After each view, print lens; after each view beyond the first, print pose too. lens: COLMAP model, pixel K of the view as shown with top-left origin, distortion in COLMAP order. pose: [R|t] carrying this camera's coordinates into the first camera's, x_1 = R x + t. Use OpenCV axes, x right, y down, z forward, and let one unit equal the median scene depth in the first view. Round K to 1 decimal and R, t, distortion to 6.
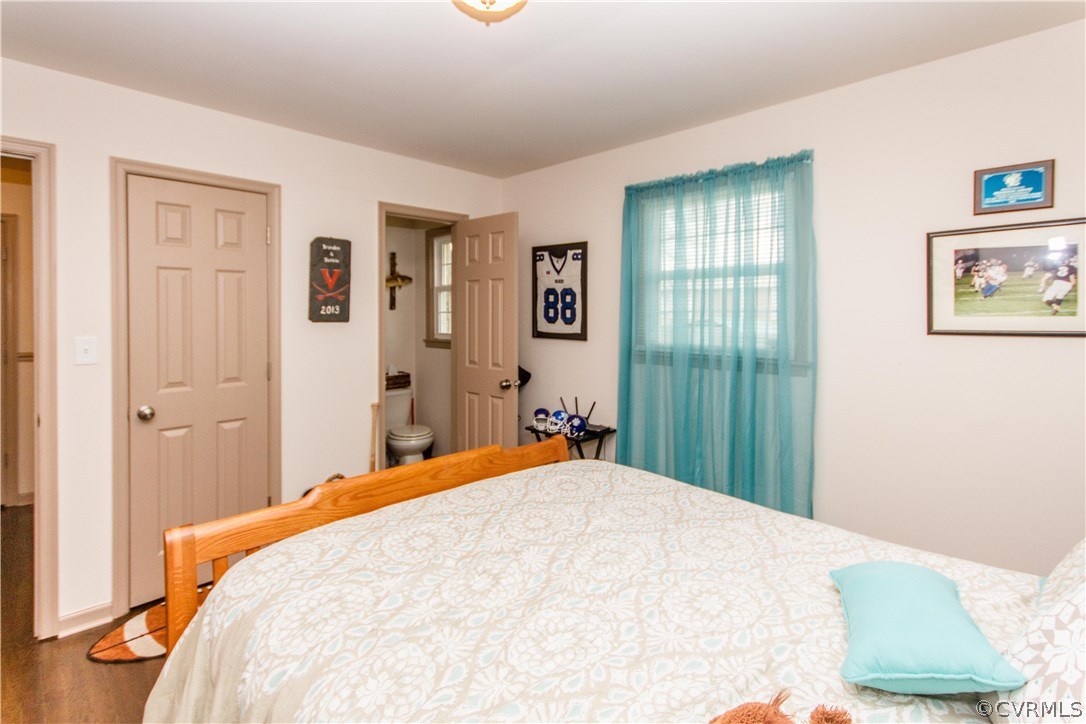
lens RADIAL K [[525.3, 0, 544.5], [0, 525.3, 313.9], [0, 0, 1]] dist [0.004096, 0.000381]
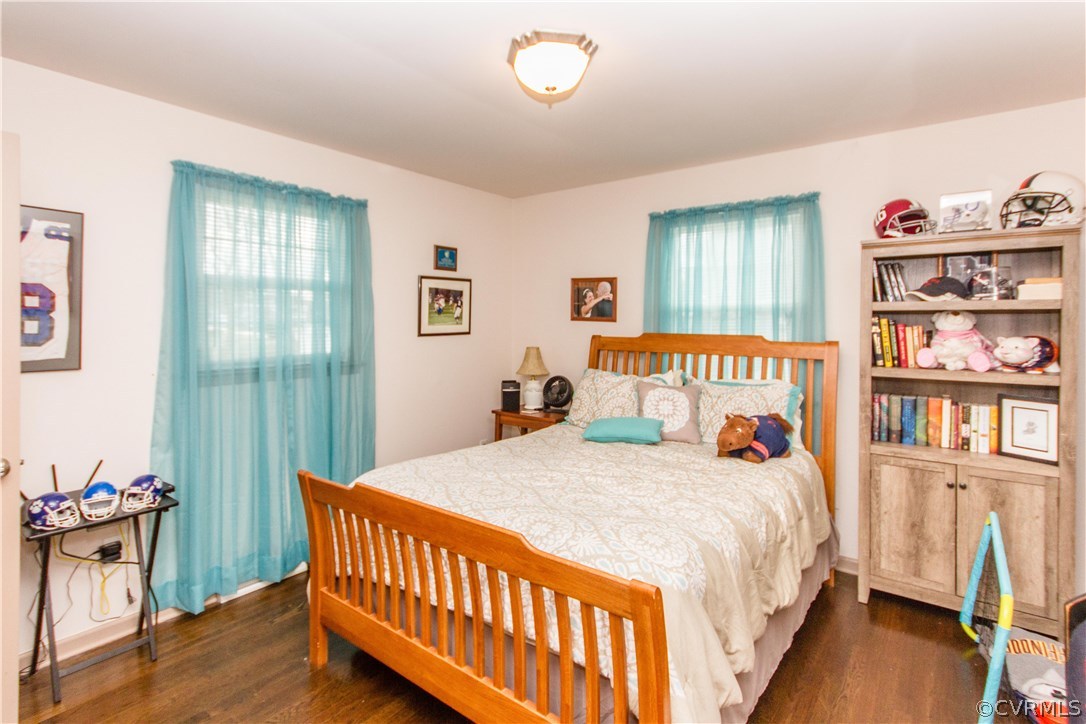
lens RADIAL K [[525.3, 0, 544.5], [0, 525.3, 313.9], [0, 0, 1]] dist [0.004096, 0.000381]
pose [[-0.128172, 0.016113, 0.991621, -0.753323], [0.005769, 0.999863, -0.015502, -0.003139], [-0.991735, 0.003734, -0.128247, 0.638830]]
